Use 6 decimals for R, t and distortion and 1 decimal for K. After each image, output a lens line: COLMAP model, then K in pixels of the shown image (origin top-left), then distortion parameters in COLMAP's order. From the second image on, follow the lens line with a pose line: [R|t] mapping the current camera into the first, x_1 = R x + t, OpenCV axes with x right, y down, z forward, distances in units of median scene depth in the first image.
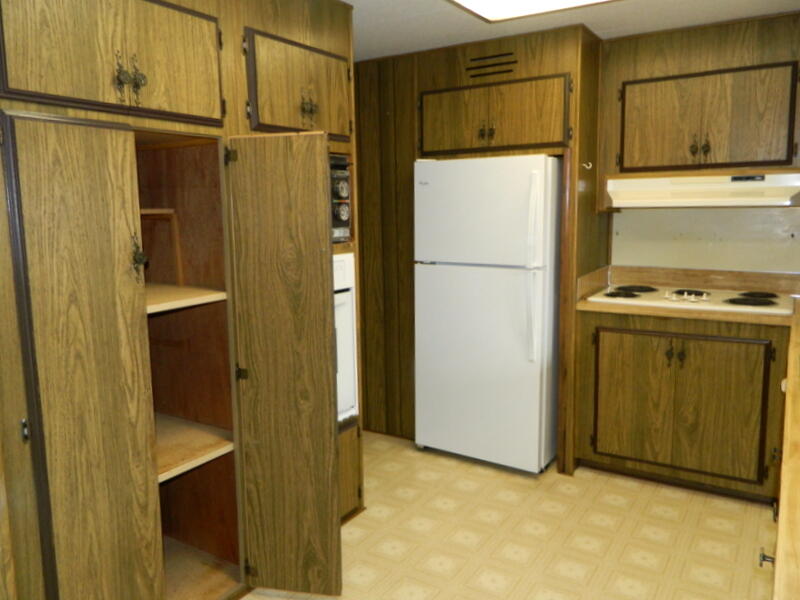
lens RADIAL K [[605.1, 0, 397.7], [0, 605.1, 296.5], [0, 0, 1]] dist [-0.004320, -0.002741]
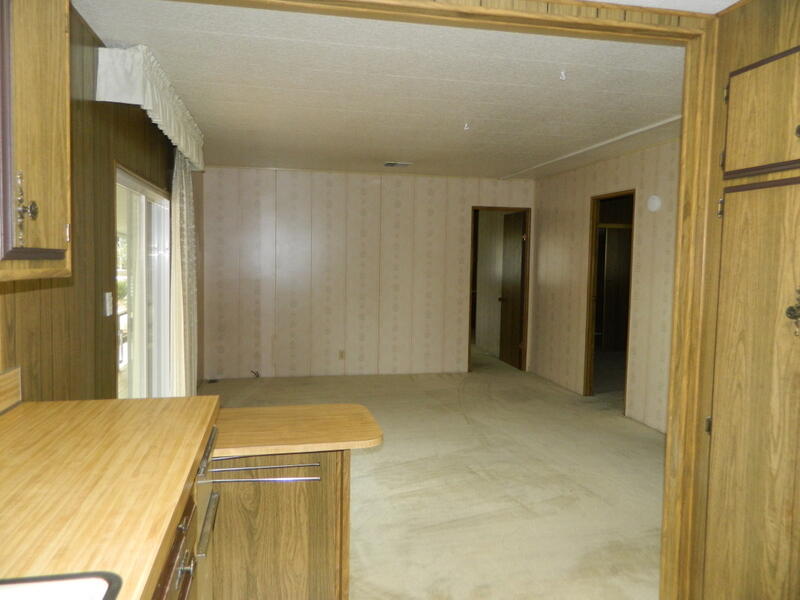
lens RADIAL K [[605.1, 0, 397.7], [0, 605.1, 296.5], [0, 0, 1]] dist [-0.004320, -0.002741]
pose [[-0.711686, 0.044152, -0.701109, 0.720170], [-0.108102, 0.979253, 0.171400, -0.191105], [0.694131, 0.197774, -0.692147, 1.261031]]
